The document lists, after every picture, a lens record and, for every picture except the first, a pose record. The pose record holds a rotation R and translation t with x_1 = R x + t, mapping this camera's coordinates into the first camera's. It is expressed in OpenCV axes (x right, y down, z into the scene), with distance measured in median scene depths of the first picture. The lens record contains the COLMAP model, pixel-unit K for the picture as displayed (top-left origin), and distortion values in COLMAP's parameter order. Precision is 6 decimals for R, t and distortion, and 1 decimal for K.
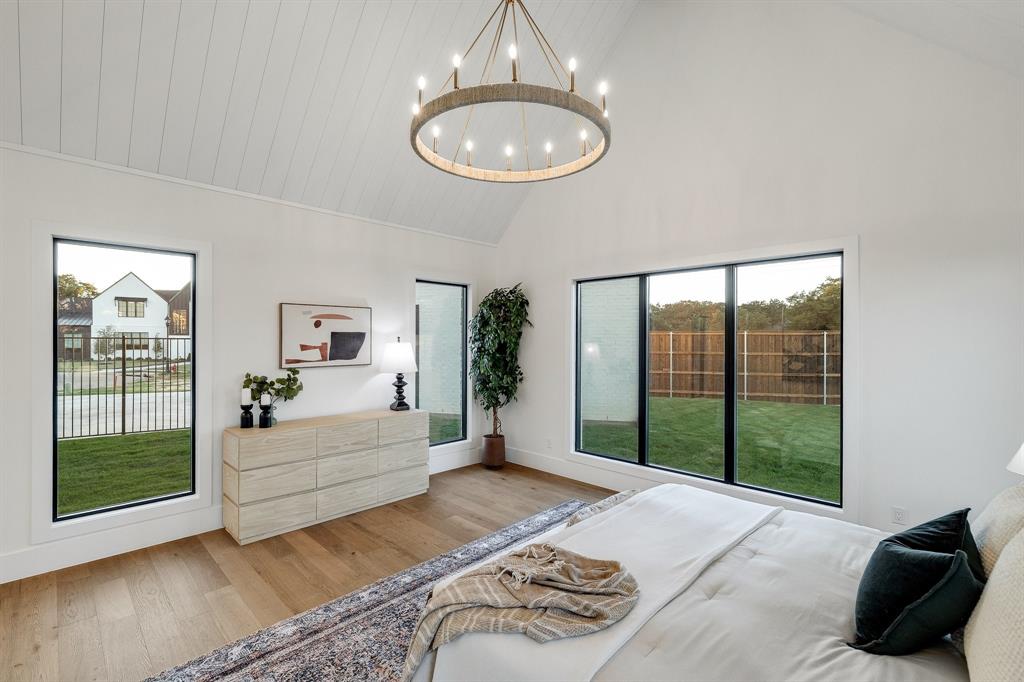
lens RADIAL K [[461.5, 0, 512.0], [0, 461.5, 341.0], [0, 0, 1]] dist [-0.000168, -0.000281]
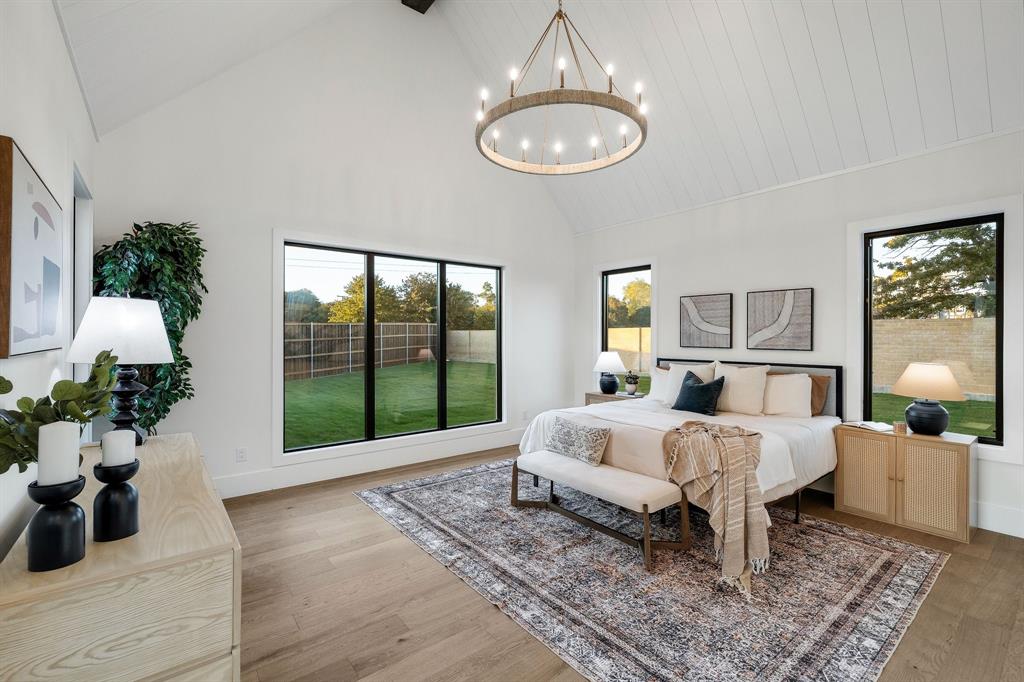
lens RADIAL K [[445.3, 0, 521.4], [0, 445.3, 343.0], [0, 0, 1]] dist [-0.001193, -0.000262]
pose [[0.114647, -0.018076, 0.993242, -0.989100], [0.004201, 0.999834, 0.017711, 0.057676], [-0.993397, 0.002142, 0.114704, 0.840650]]
